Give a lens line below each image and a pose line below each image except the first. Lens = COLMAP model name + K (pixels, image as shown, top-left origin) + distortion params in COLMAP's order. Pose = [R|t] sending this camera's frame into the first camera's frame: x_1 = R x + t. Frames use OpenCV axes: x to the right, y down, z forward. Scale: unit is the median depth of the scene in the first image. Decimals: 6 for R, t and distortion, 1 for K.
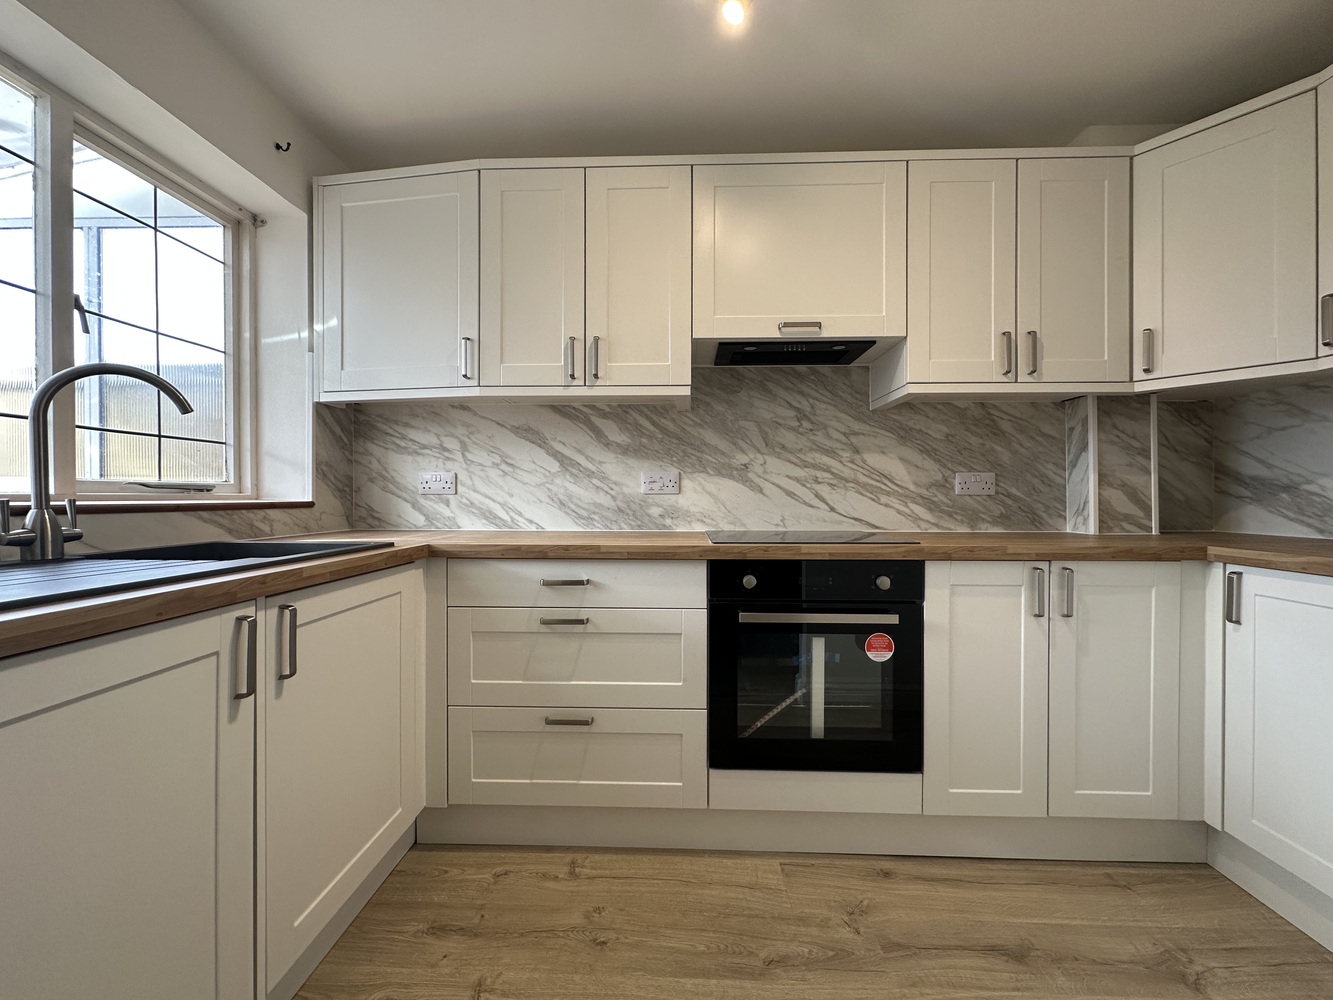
lens RADIAL K [[533.8, 0, 665.3], [0, 533.8, 499.6], [0, 0, 1]] dist [-0.001439, -0.000399]
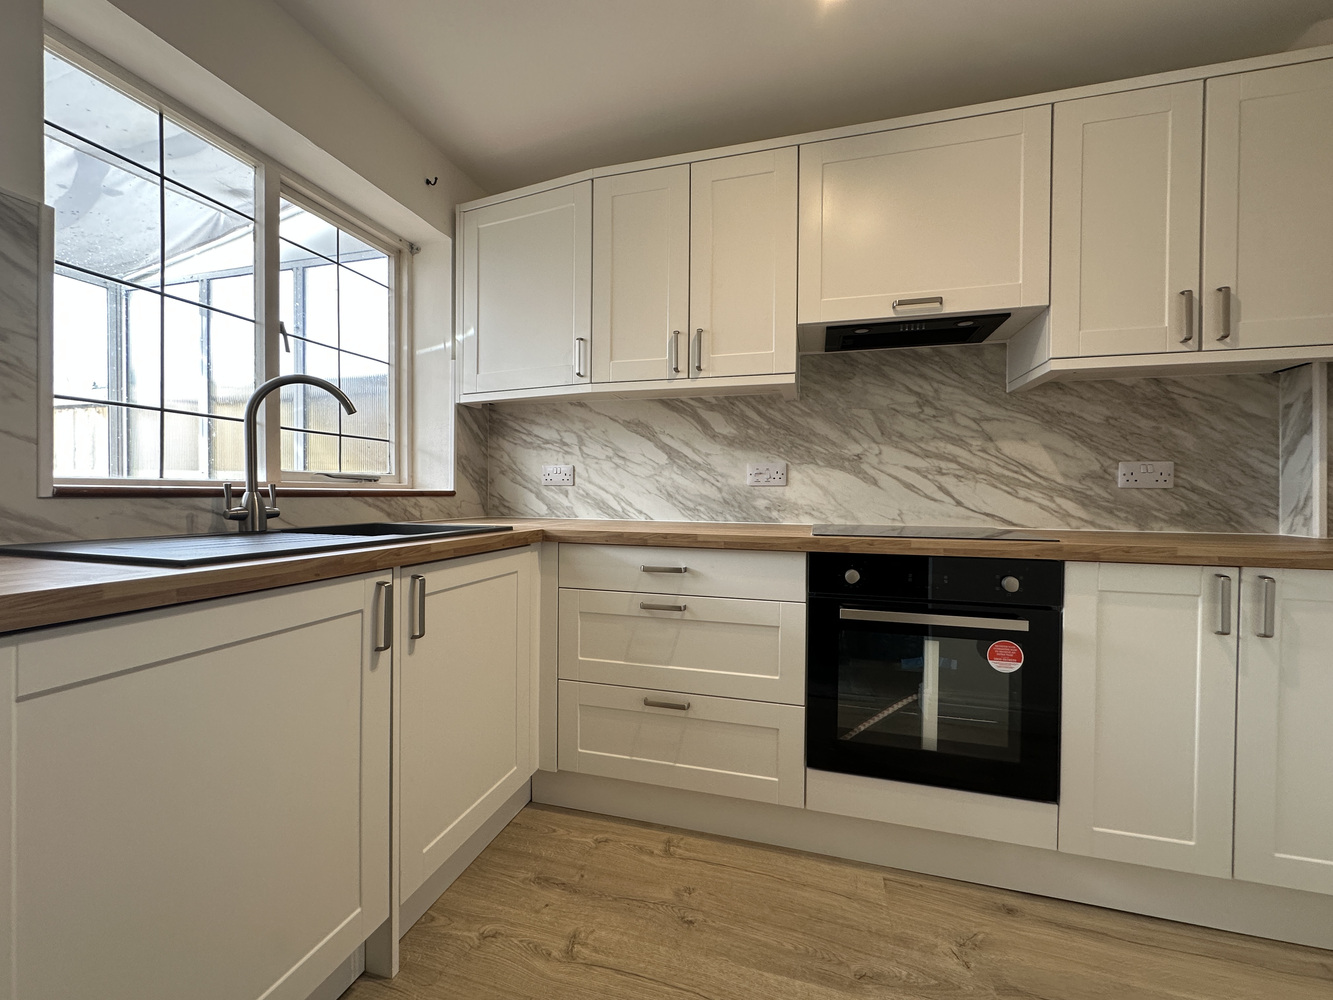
lens RADIAL K [[533.8, 0, 662.1], [0, 533.8, 498.8], [0, 0, 1]] dist [-0.001439, -0.000399]
pose [[0.971053, 0.009673, -0.238670, 0.050059], [-0.008507, 0.999946, 0.005913, 0.011665], [0.238715, -0.003712, 0.971083, -0.001048]]
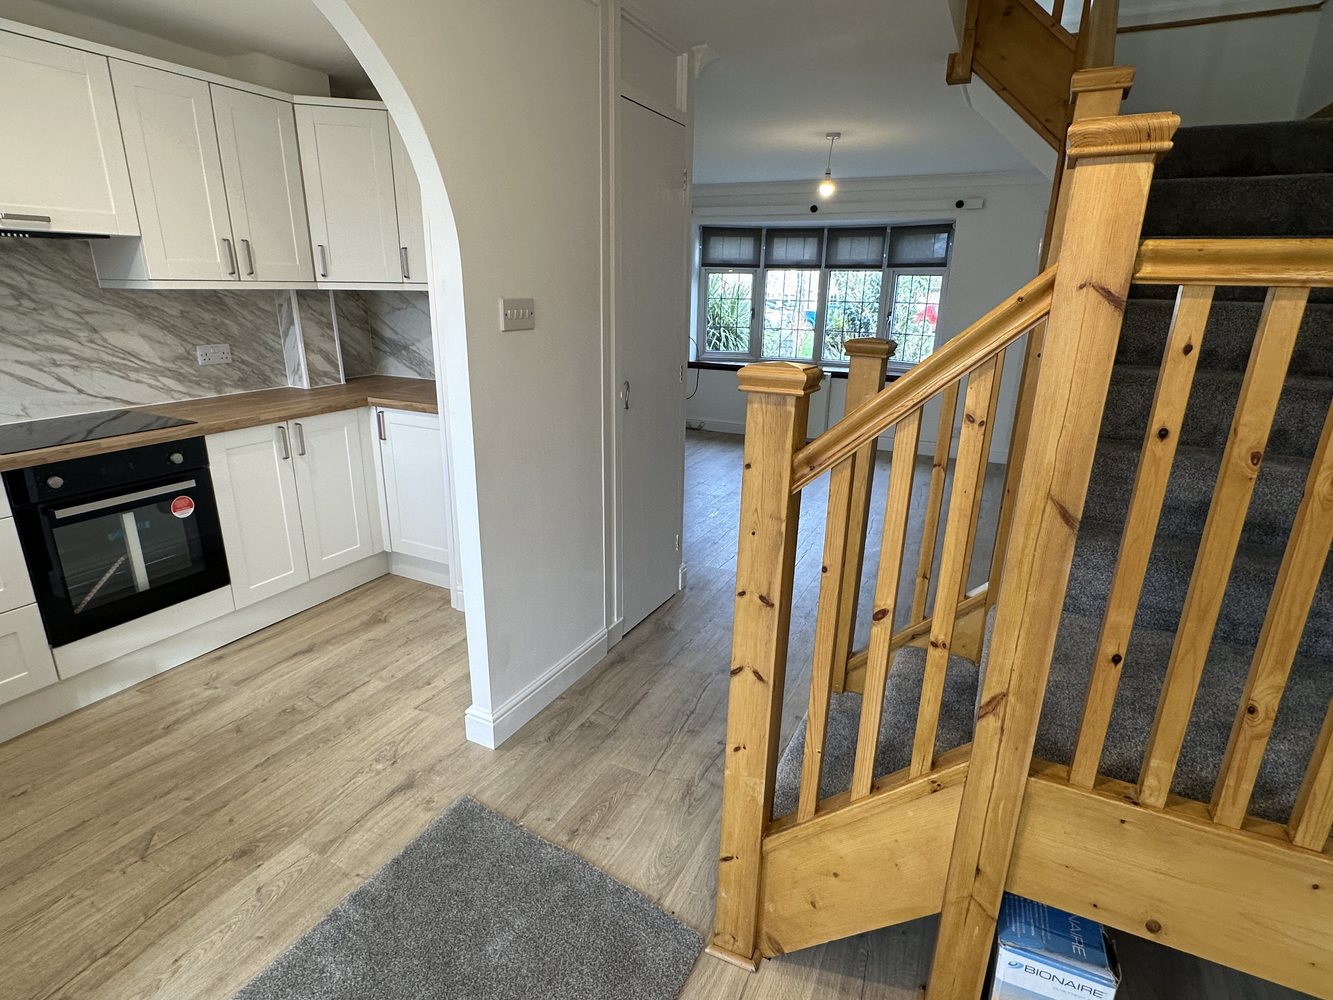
lens RADIAL K [[711.3, 0, 663.4], [0, 711.3, 506.1], [0, 0, 1]] dist [-0.002312, -0.000680]
pose [[0.413520, -0.269978, 0.869548, -0.566664], [-0.008601, 0.953826, 0.300235, -0.234013], [-0.910454, -0.131633, 0.392104, -0.684857]]
